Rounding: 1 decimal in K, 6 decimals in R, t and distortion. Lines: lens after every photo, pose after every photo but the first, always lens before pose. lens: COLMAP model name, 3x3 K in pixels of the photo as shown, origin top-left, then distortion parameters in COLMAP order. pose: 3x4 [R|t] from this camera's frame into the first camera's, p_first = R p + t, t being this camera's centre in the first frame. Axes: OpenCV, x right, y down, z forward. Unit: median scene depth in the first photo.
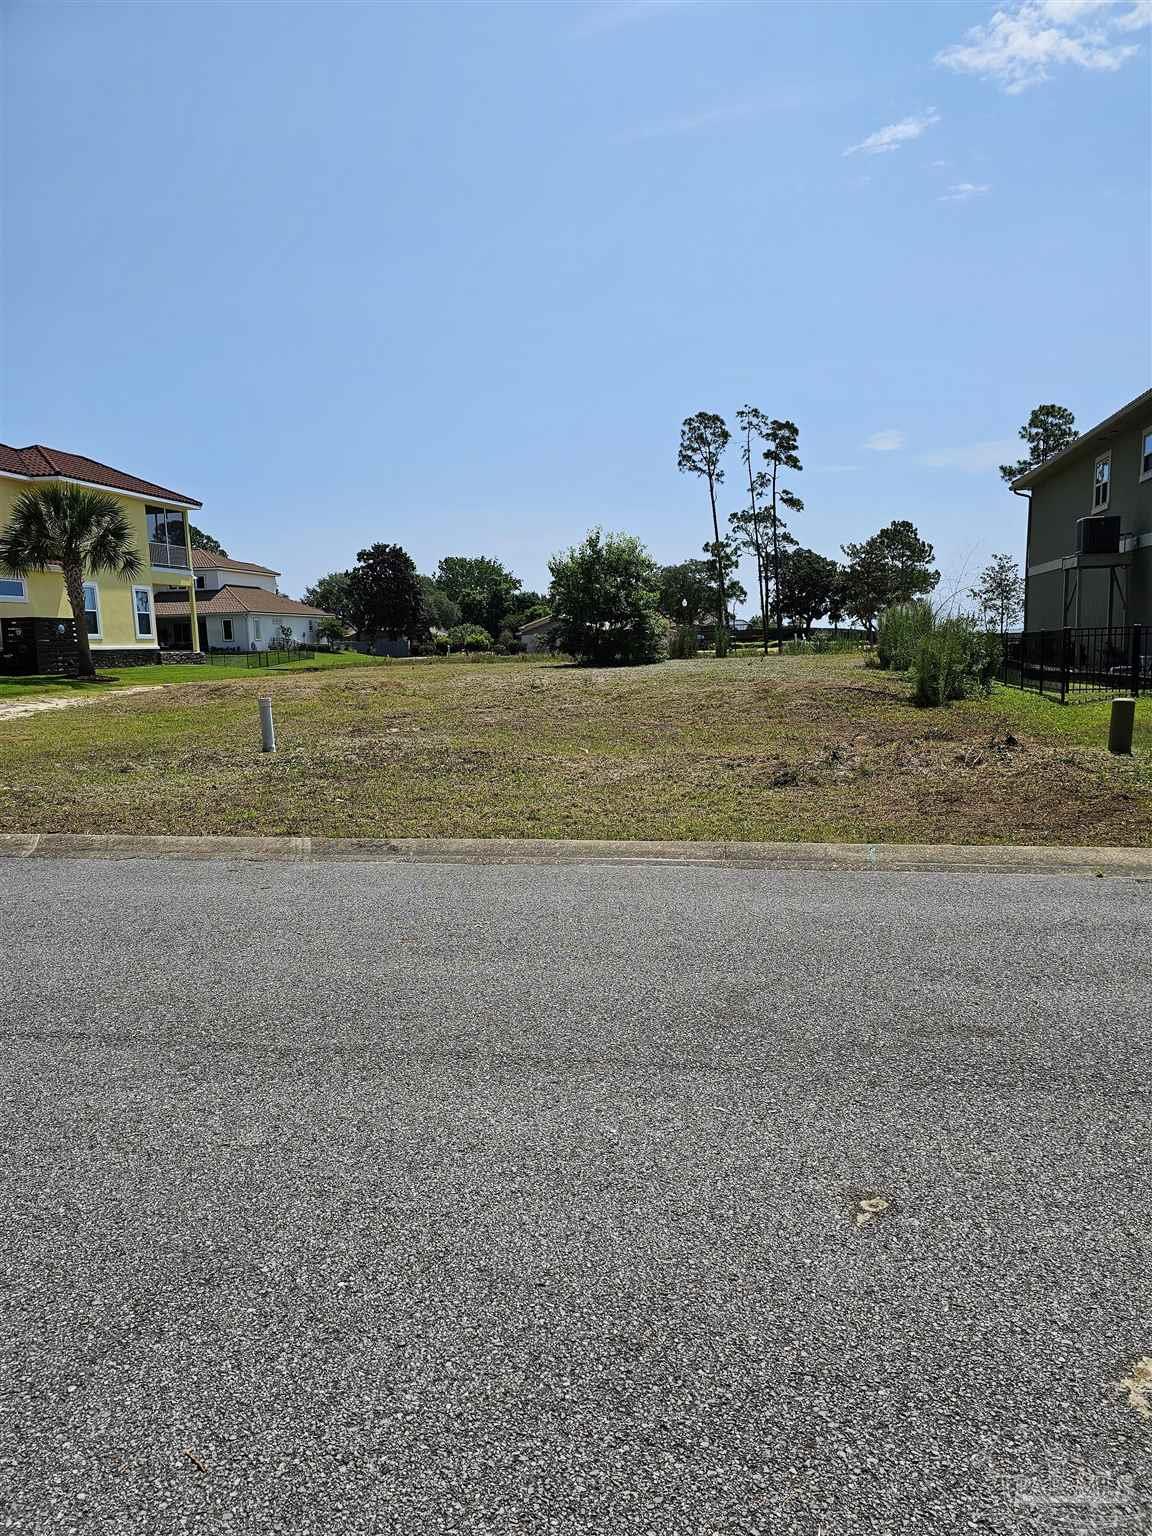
lens RADIAL K [[1021.2, 0, 589.9], [0, 1021.2, 781.6], [0, 0, 1]] dist [0.070304, -0.031206]
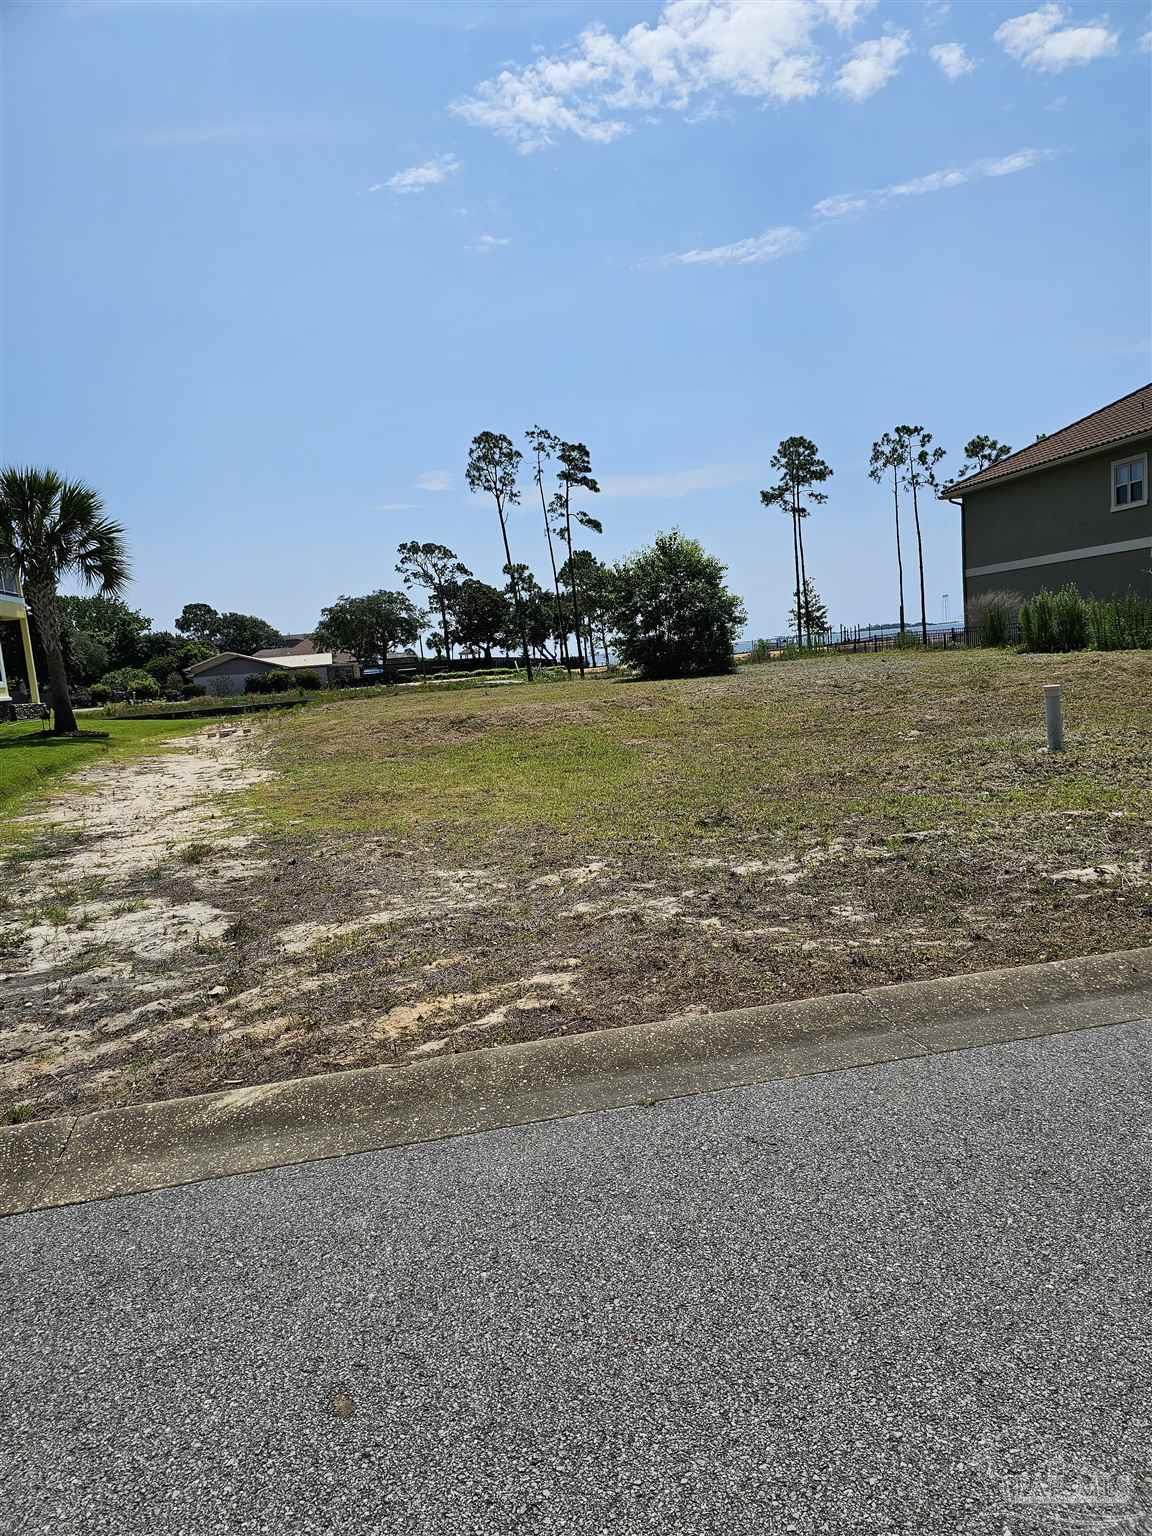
lens RADIAL K [[1021.2, 0, 587.9], [0, 1021.2, 777.3], [0, 0, 1]] dist [0.070304, -0.031206]
pose [[0.918134, -0.095294, 0.384641, -0.153269], [0.110326, 0.993747, -0.017150, -0.005827], [-0.380602, 0.058182, 0.922907, 0.065289]]
